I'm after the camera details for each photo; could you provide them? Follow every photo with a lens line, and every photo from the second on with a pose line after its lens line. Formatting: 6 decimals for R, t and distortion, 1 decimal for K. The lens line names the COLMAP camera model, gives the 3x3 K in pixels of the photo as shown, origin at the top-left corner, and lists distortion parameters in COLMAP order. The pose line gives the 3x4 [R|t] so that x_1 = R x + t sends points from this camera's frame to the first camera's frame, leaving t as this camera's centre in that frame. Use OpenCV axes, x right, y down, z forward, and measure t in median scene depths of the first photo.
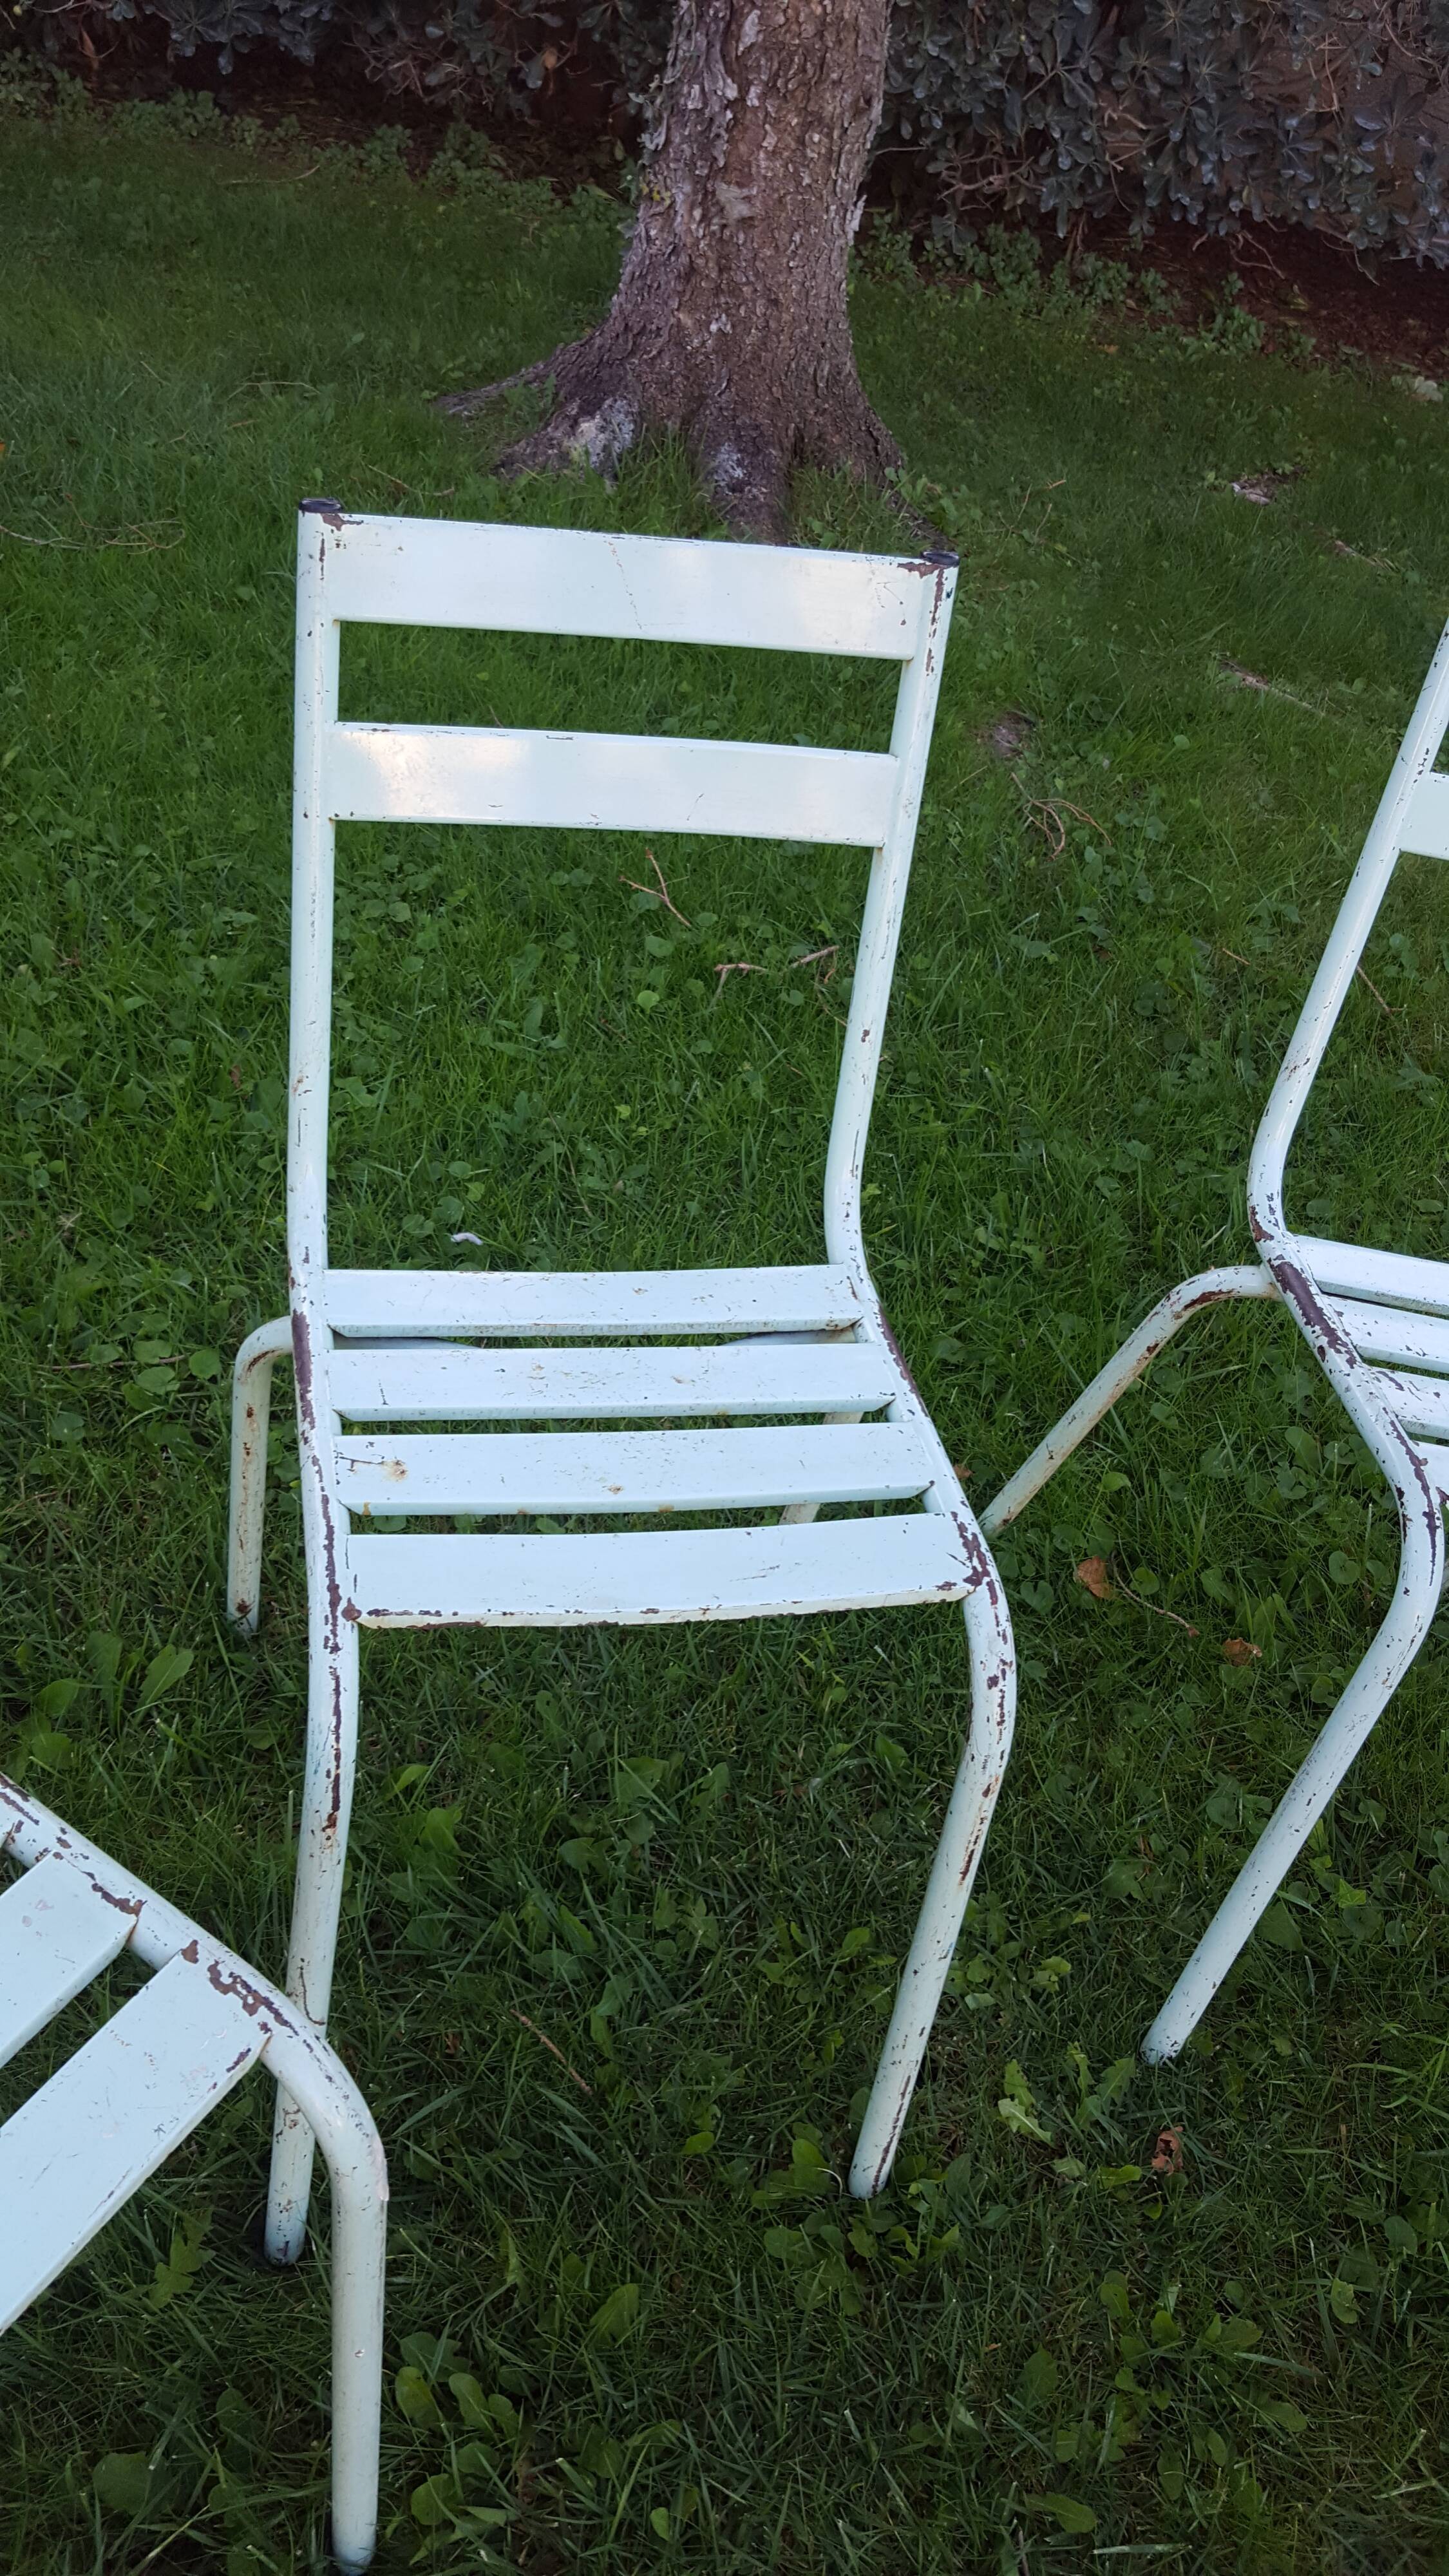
lens RADIAL K [[1860.8, 0, 660.5], [0, 1860.8, 1263.5], [0, 0, 1]] dist [0.121241, -0.201022]
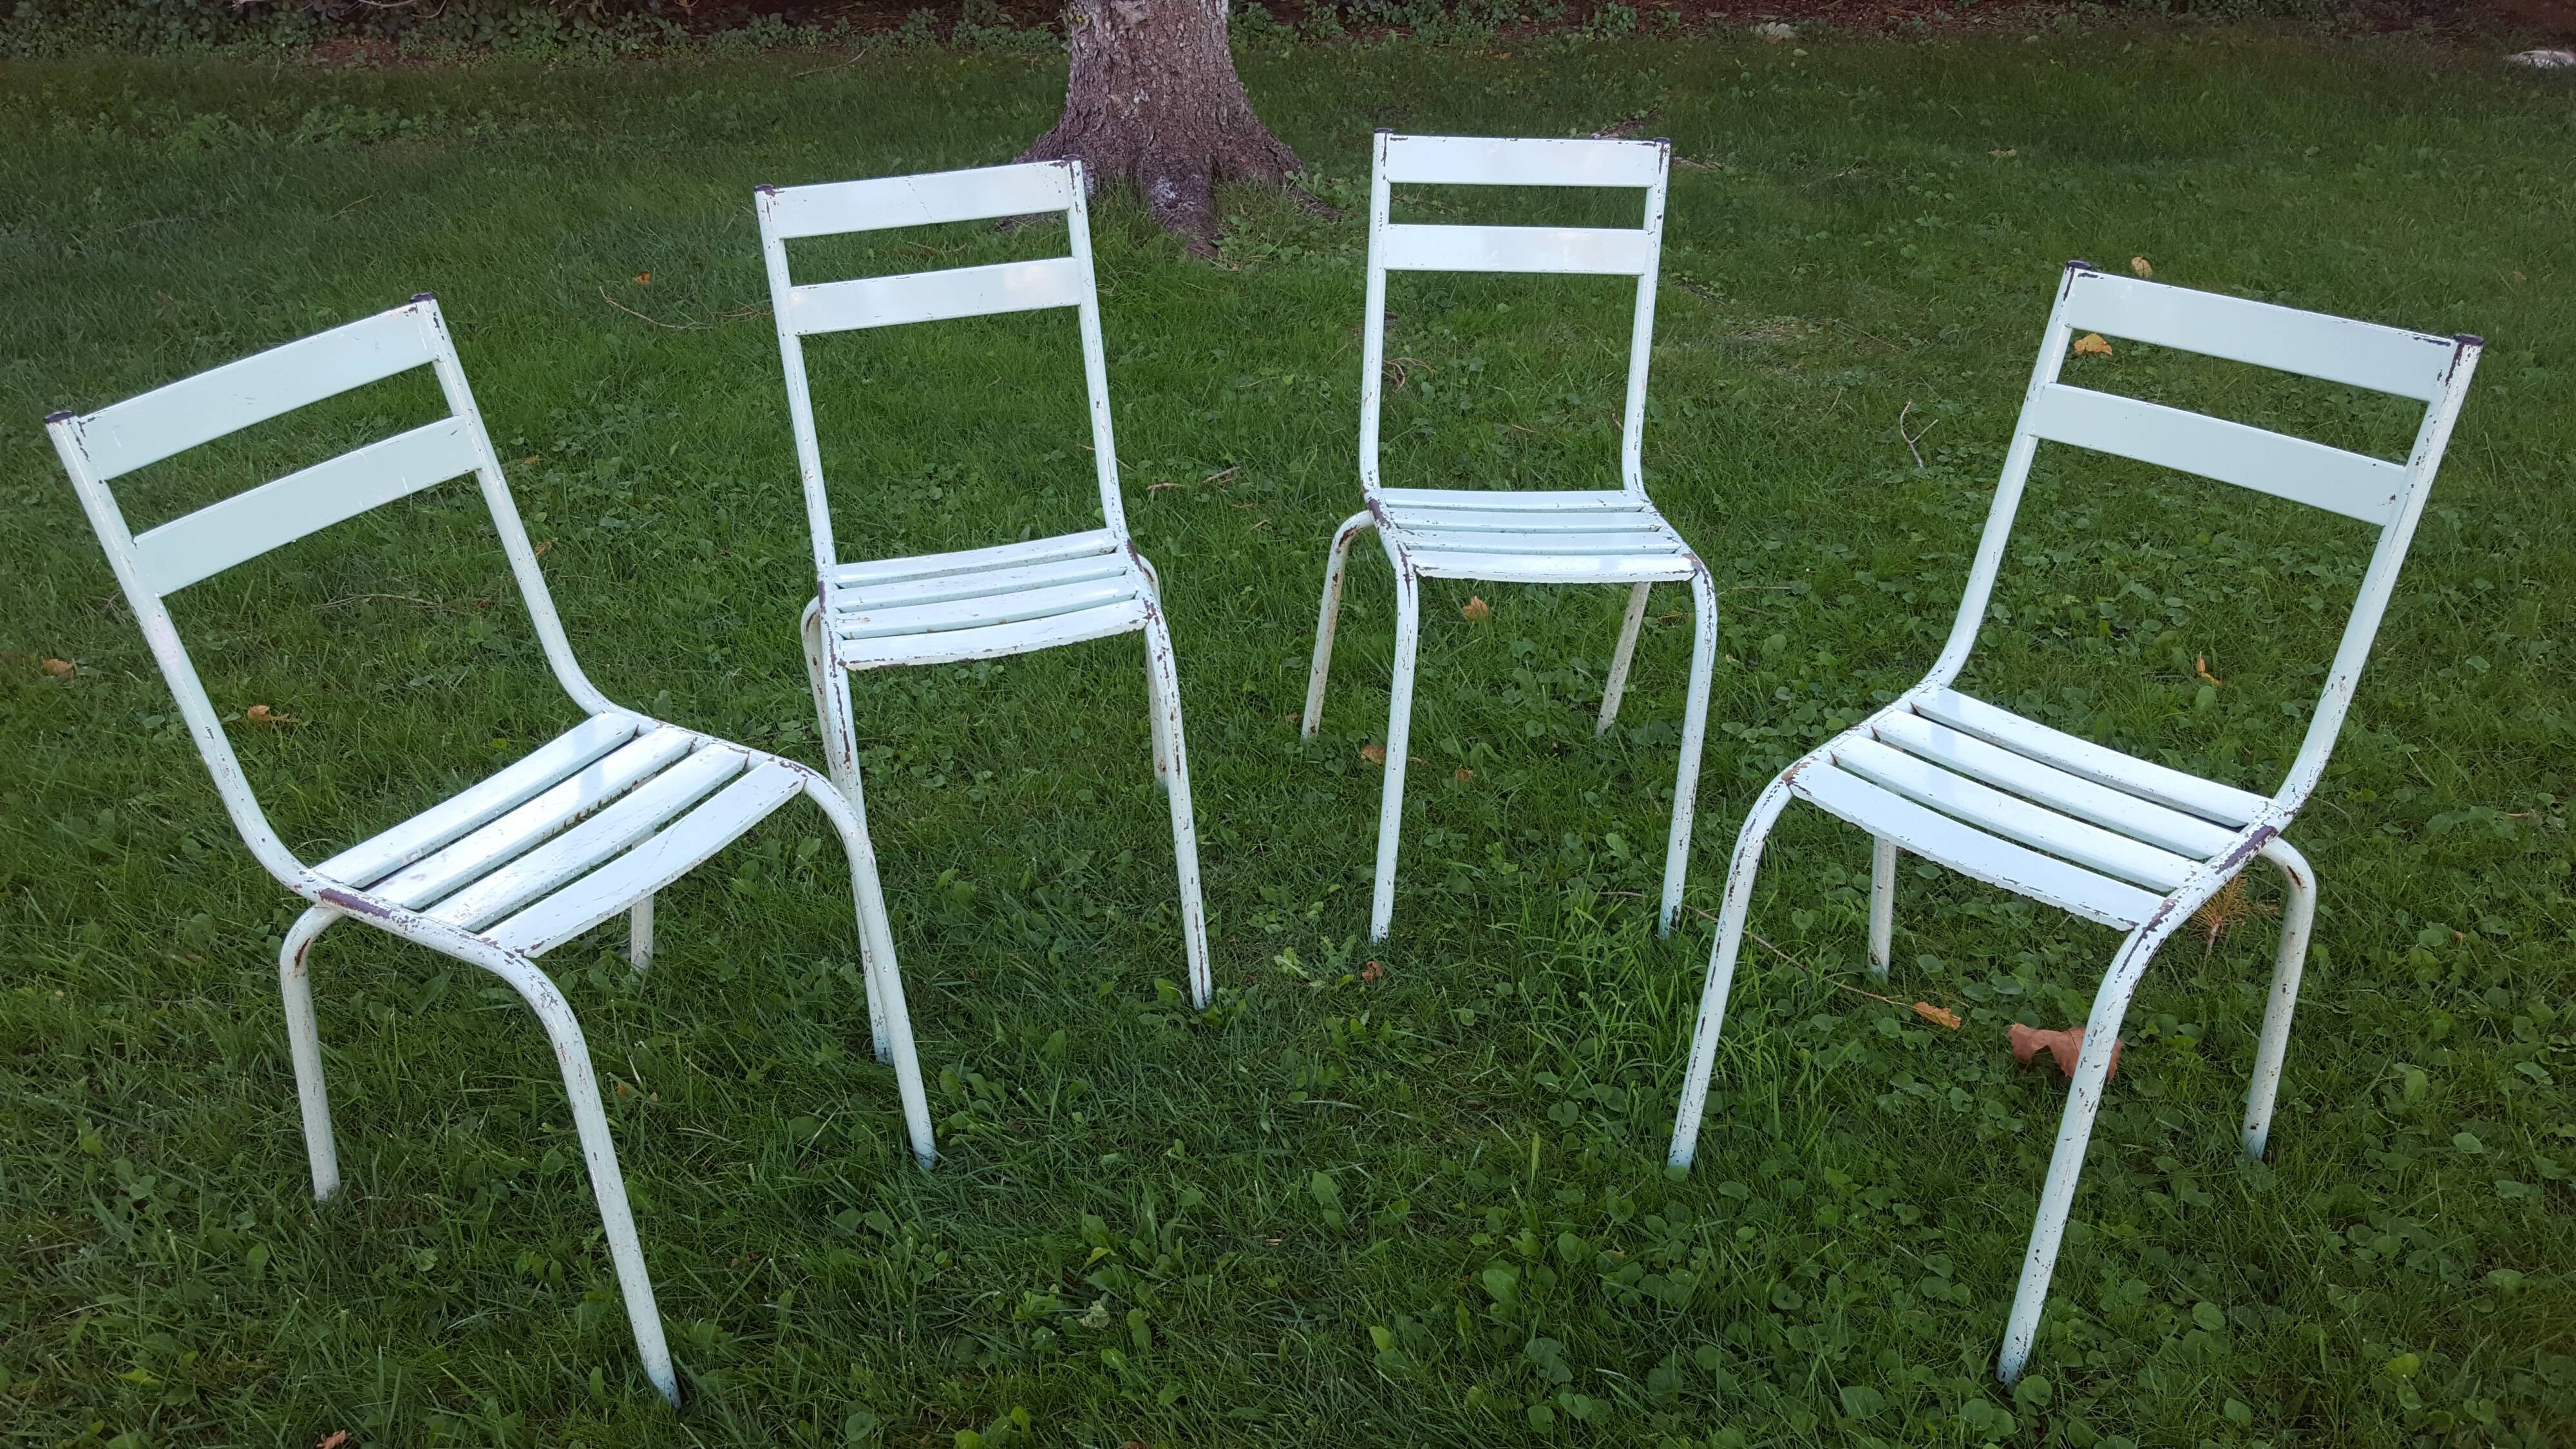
lens RADIAL K [[1867.2, 0, 1250.5], [0, 1867.2, 762.0], [0, 0, 1]] dist [0.096773, -0.145883]
pose [[0.981178, -0.181358, -0.066318, 0.205873], [0.170652, 0.975085, -0.141732, 0.338408], [0.090370, 0.127747, 0.987681, -0.526190]]
